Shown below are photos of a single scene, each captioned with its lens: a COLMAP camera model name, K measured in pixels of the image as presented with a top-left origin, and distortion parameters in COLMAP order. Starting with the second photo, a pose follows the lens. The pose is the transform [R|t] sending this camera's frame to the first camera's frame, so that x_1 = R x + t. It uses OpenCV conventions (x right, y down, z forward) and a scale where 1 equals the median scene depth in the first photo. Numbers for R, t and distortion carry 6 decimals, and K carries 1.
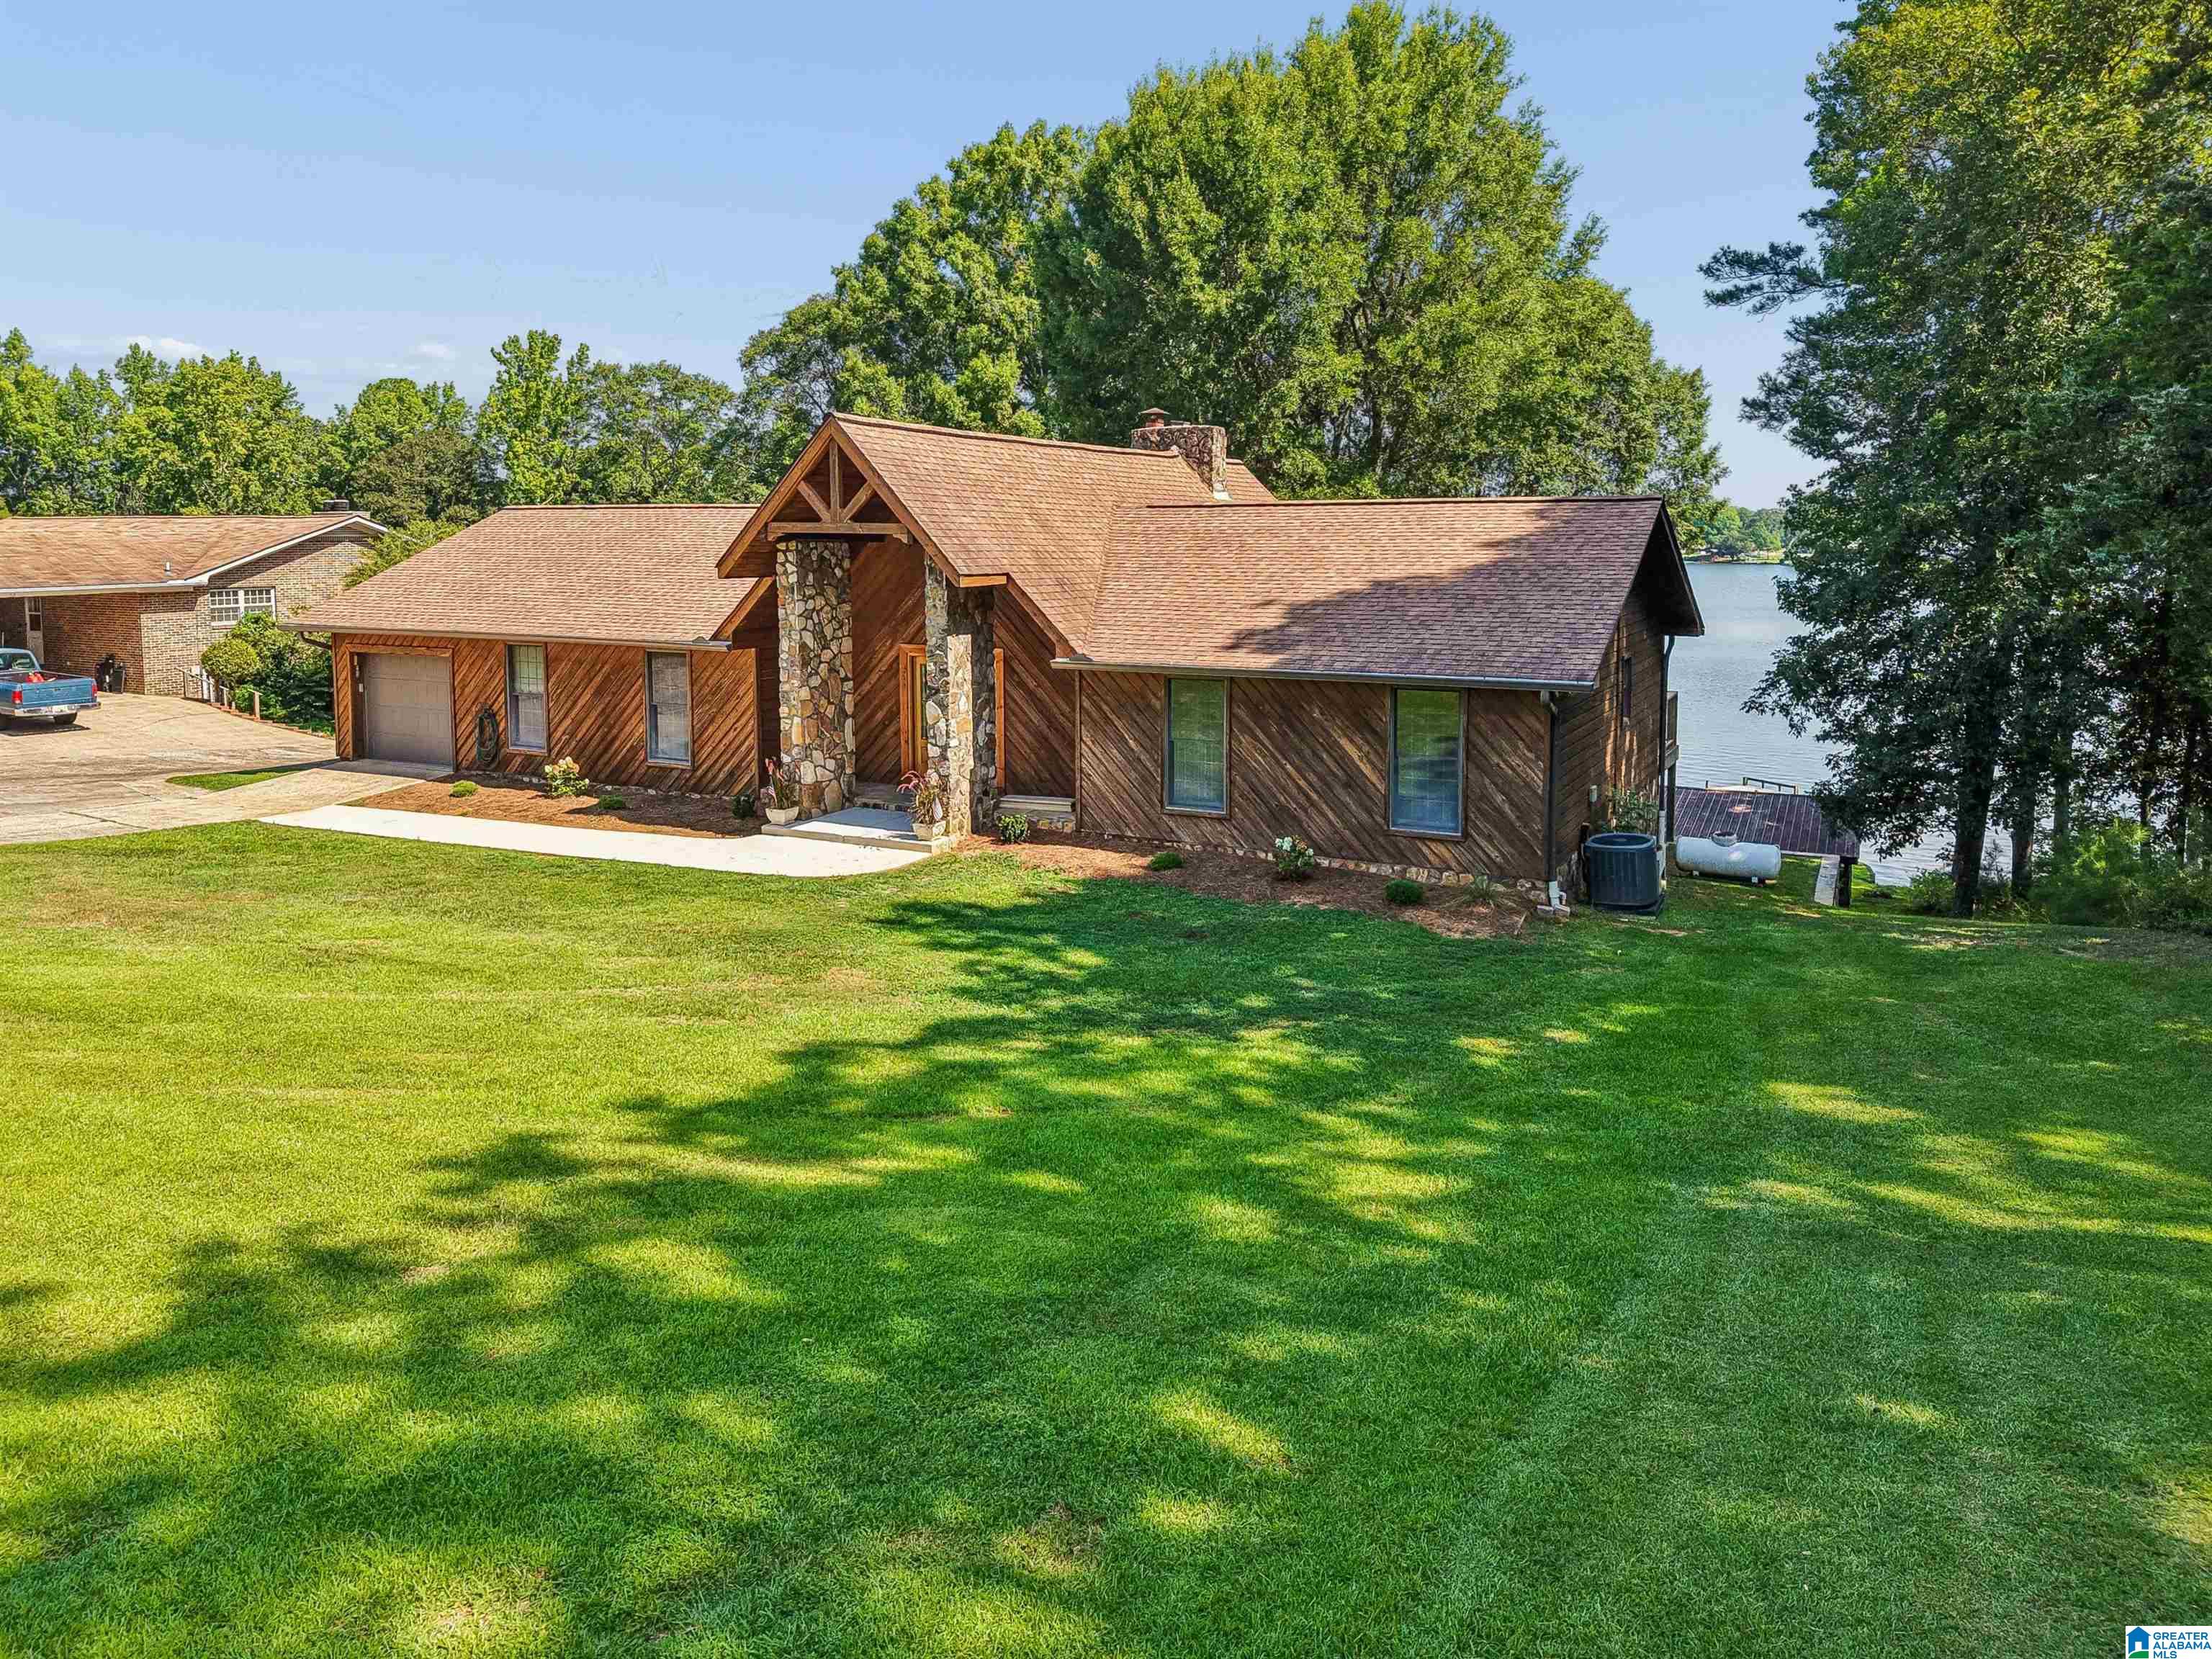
lens RADIAL K [[1486.8, 0, 1141.9], [0, 1486.8, 689.4], [0, 0, 1]] dist [0.038682, -0.032327]
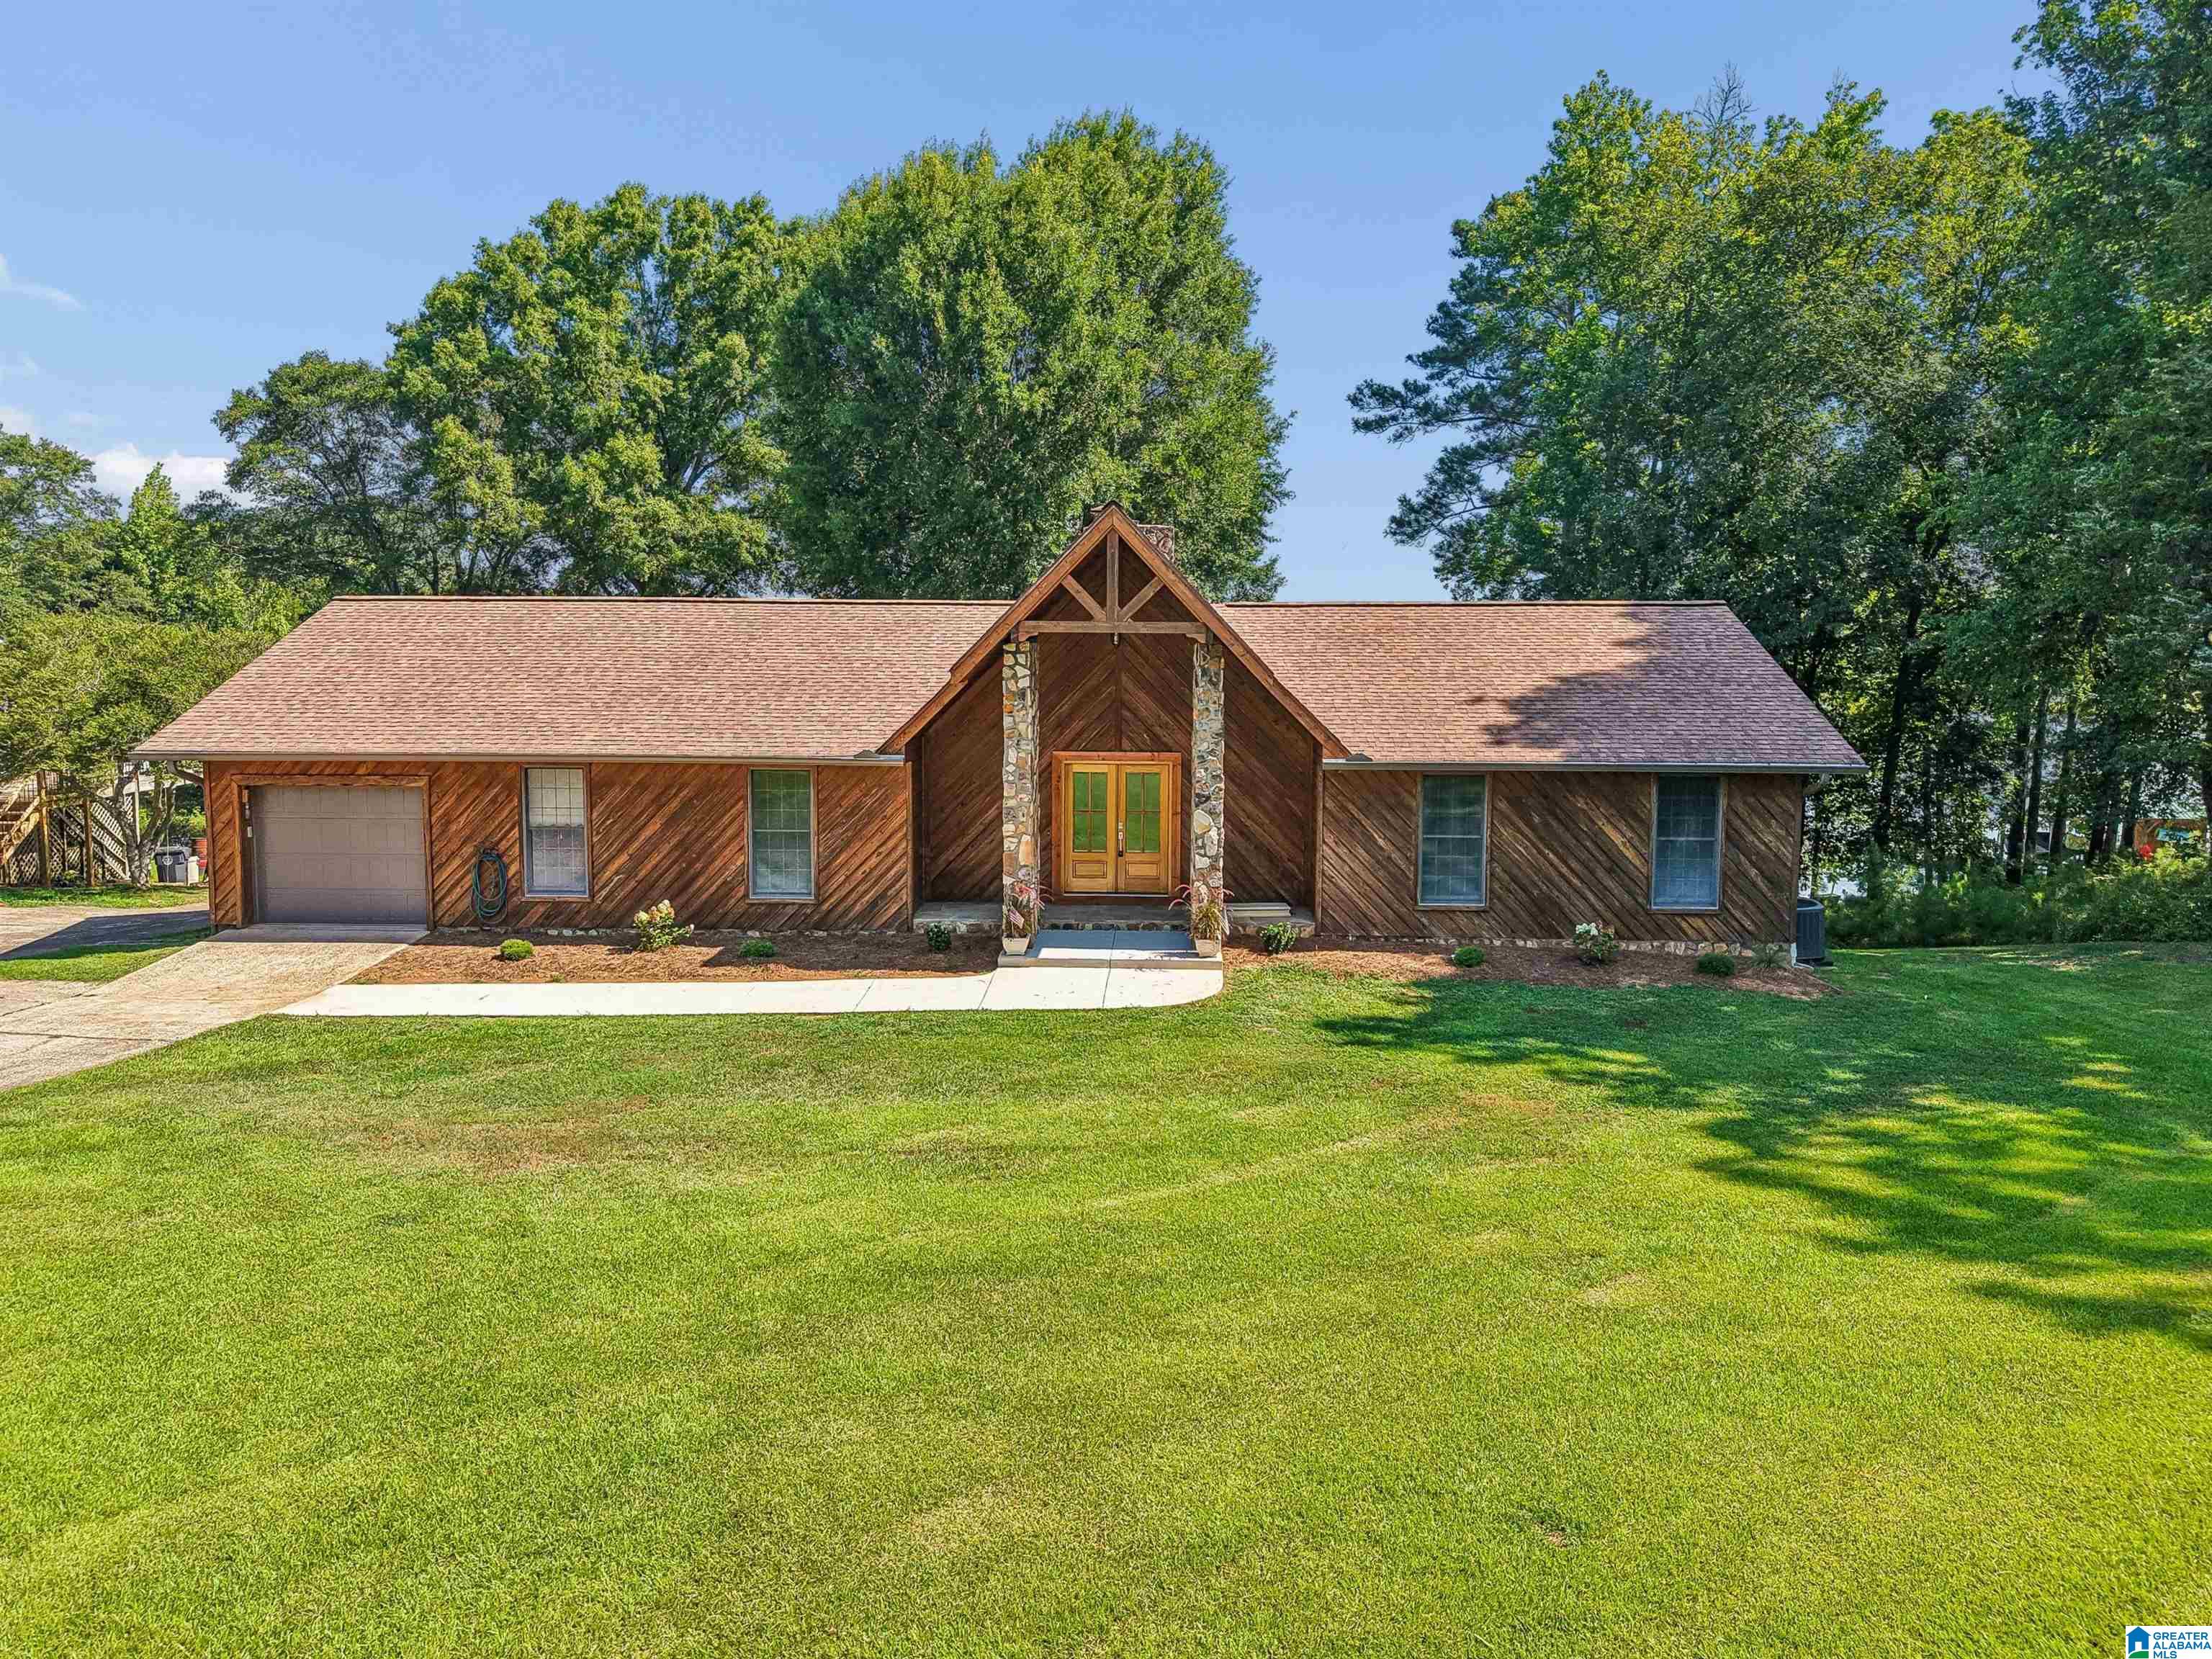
lens RADIAL K [[1486.8, 0, 1095.2], [0, 1486.8, 768.4], [0, 0, 1]] dist [0.038682, -0.032327]
pose [[0.911674, -0.034398, 0.409472, -0.512045], [0.040577, 0.999156, -0.006408, -0.013030], [-0.408906, 0.022457, 0.912300, 0.142473]]
